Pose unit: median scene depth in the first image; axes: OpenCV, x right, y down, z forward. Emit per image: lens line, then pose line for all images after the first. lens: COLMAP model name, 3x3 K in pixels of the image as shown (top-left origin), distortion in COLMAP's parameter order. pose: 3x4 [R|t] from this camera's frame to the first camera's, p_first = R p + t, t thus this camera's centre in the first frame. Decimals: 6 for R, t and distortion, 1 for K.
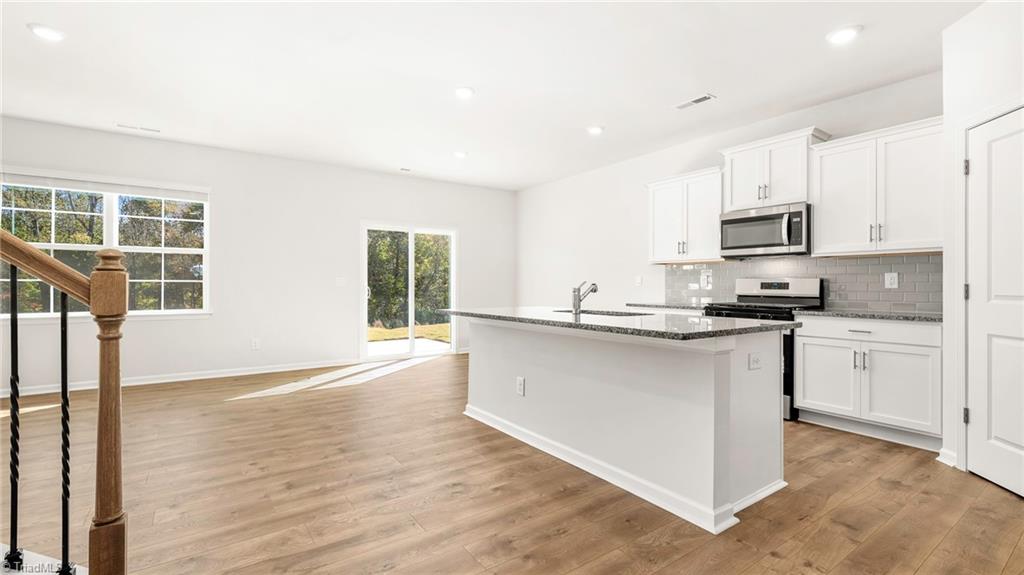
lens RADIAL K [[449.9, 0, 513.4], [0, 449.9, 282.8], [0, 0, 1]] dist [-0.000374, 0.000644]
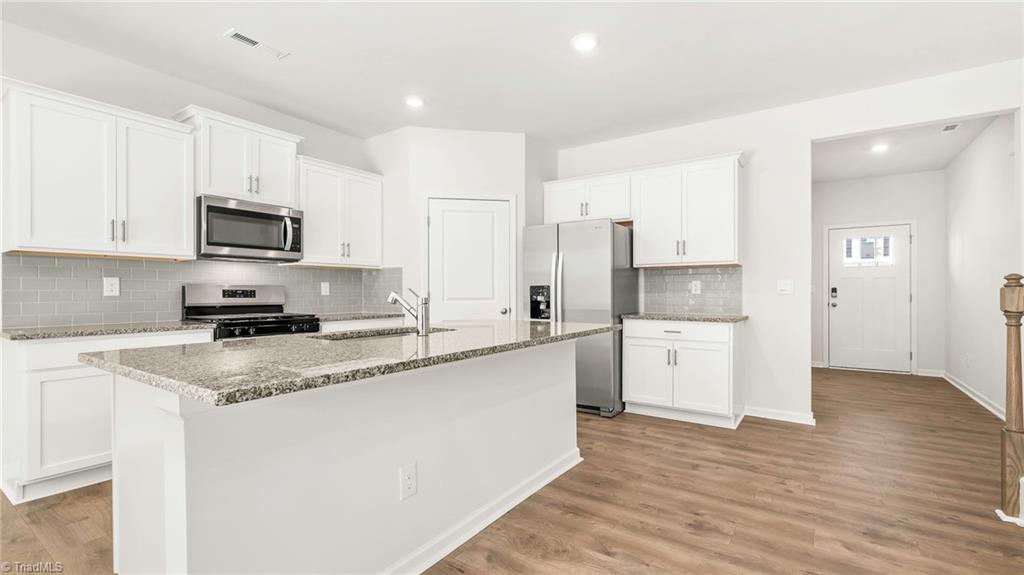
lens RADIAL K [[449.9, 0, 507.9], [0, 449.9, 292.8], [0, 0, 1]] dist [-0.000374, 0.000644]
pose [[-0.335296, -0.003476, 0.942106, -0.472839], [-0.003294, 0.999991, 0.002518, 0.001335], [-0.942107, -0.002259, -0.335304, 0.942623]]
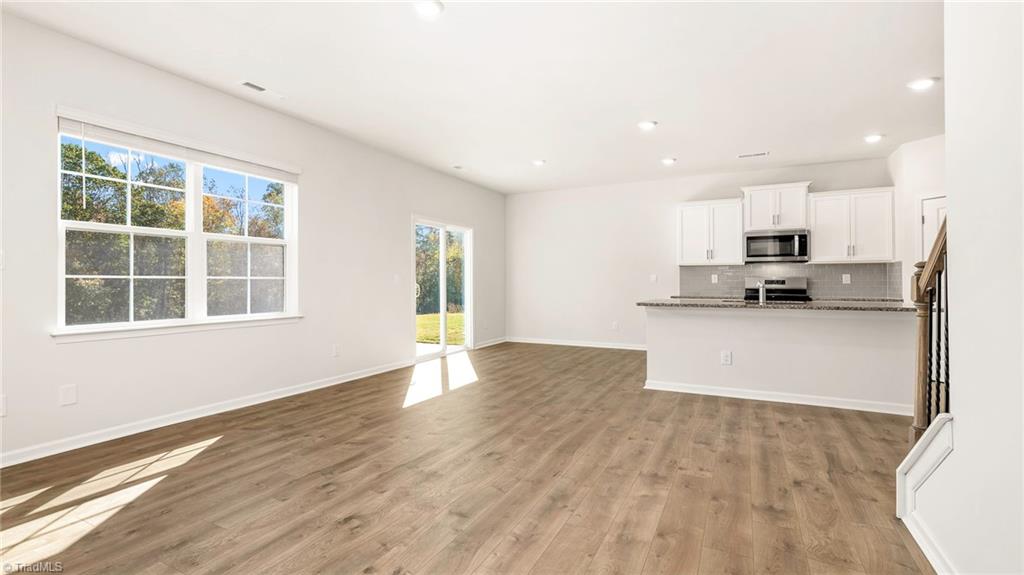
lens RADIAL K [[449.9, 0, 516.2], [0, 449.9, 275.6], [0, 0, 1]] dist [-0.000374, 0.000644]
pose [[0.885017, 0.004998, 0.465531, -1.028686], [-0.001106, 0.999962, -0.008634, -0.001571], [-0.465557, 0.007126, 0.884989, 0.089390]]
